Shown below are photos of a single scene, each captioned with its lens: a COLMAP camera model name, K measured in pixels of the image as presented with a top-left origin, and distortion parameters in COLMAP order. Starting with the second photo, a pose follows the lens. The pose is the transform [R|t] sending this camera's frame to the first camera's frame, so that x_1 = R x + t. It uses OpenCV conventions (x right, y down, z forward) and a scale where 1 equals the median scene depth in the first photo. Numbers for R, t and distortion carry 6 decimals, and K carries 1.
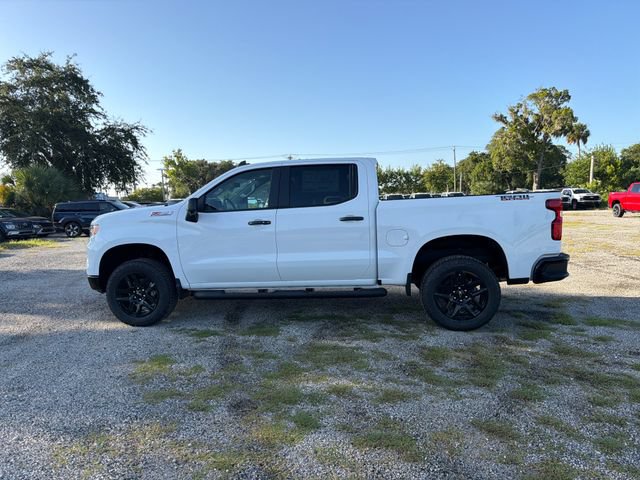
lens RADIAL K [[448.1, 0, 315.6], [0, 448.1, 239.9], [0, 0, 1]] dist [0.099213, -0.130046]
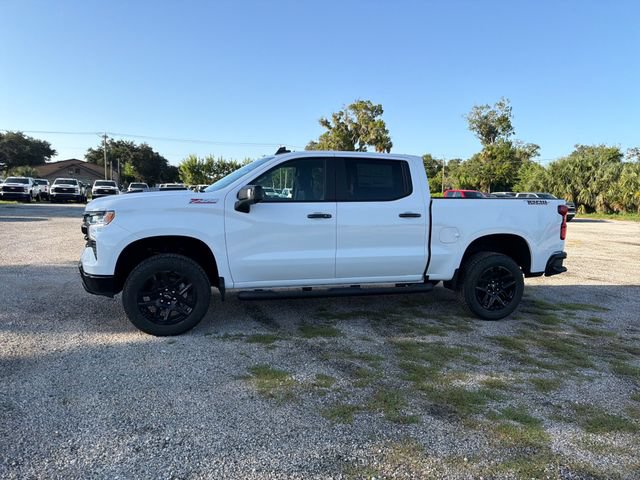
lens RADIAL K [[448.1, 0, 315.6], [0, 448.1, 239.9], [0, 0, 1]] dist [0.099213, -0.130046]
pose [[0.917724, 0.015033, 0.396934, -0.136687], [-0.021883, 0.999679, 0.012733, -0.000126], [-0.396615, -0.020371, 0.917759, 0.040811]]
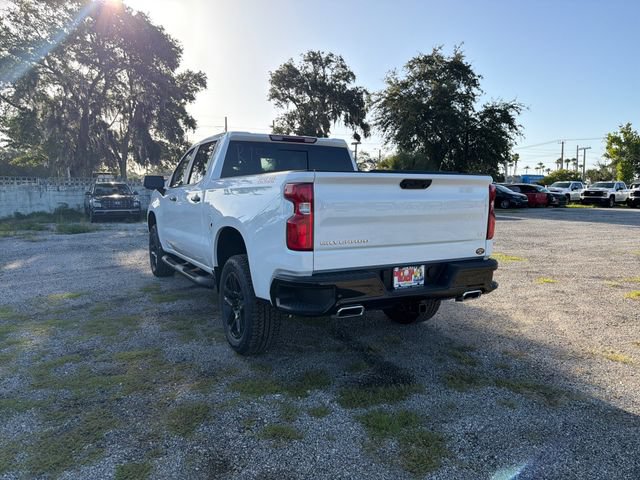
lens RADIAL K [[448.1, 0, 315.6], [0, 448.1, 239.9], [0, 0, 1]] dist [0.099213, -0.130046]
pose [[0.600514, 0.119674, -0.790608, 0.259719], [-0.089514, 0.992583, 0.082255, -0.016734], [0.794588, 0.021376, 0.606772, 0.167413]]
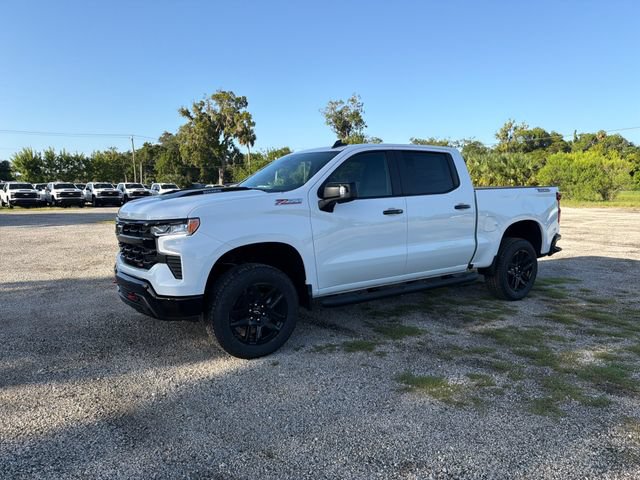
lens RADIAL K [[448.1, 0, 315.6], [0, 448.1, 239.9], [0, 0, 1]] dist [0.099213, -0.130046]
pose [[0.749710, -0.049187, 0.659935, -0.228904], [0.037789, 0.998789, 0.031513, -0.004502], [-0.660686, 0.001312, 0.750661, 0.116812]]
